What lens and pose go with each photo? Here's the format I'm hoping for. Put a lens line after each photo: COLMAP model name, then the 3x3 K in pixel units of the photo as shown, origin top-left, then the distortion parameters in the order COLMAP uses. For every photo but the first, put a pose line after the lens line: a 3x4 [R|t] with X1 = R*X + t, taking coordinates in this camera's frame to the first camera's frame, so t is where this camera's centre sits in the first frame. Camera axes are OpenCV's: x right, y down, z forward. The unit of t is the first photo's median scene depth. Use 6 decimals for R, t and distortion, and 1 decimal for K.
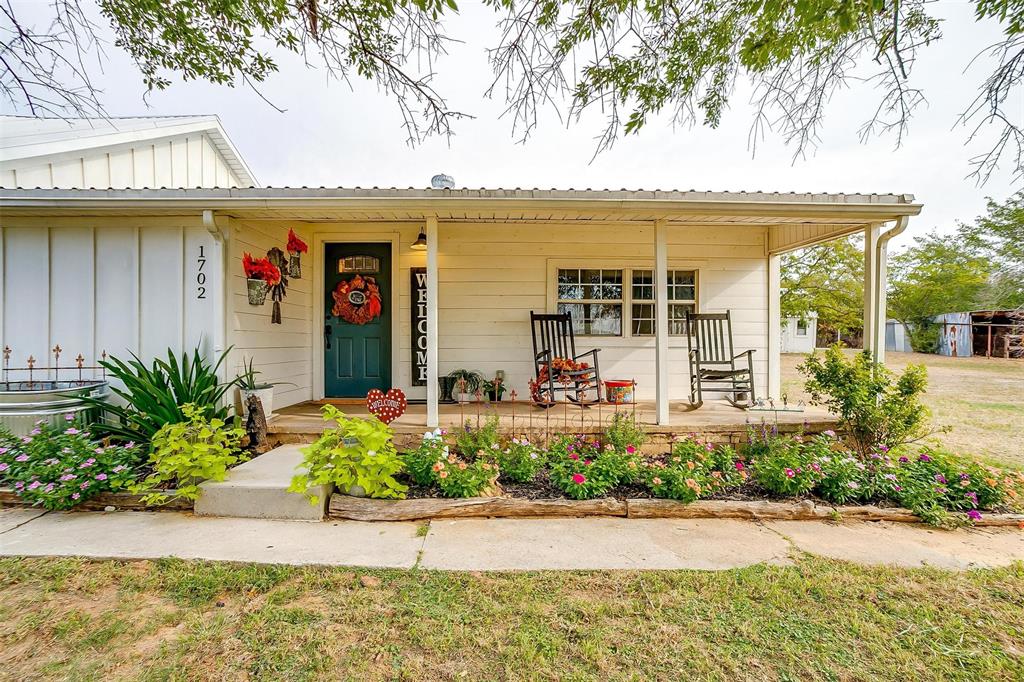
lens RADIAL K [[507.4, 0, 508.1], [0, 507.4, 339.8], [0, 0, 1]] dist [-0.057019, 0.030673]
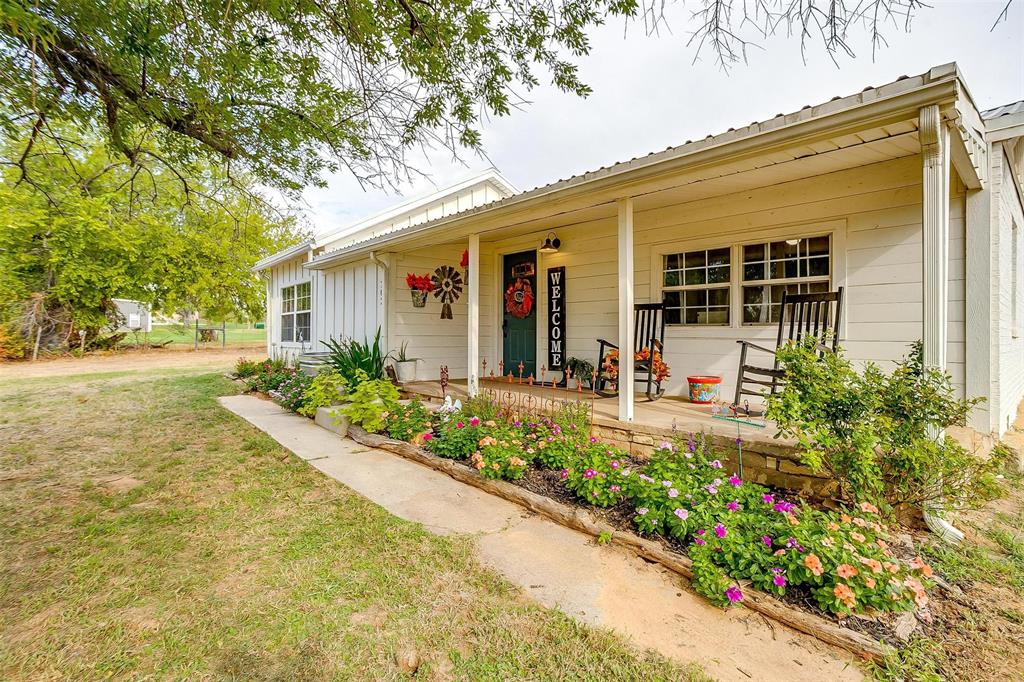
lens RADIAL K [[507.4, 0, 506.5], [0, 507.4, 334.9], [0, 0, 1]] dist [-0.057019, 0.030673]
pose [[0.634295, 0.003984, -0.773081, 0.667408], [-0.005086, 0.999987, 0.000981, 0.009376], [0.773075, 0.003310, 0.634306, 0.188772]]
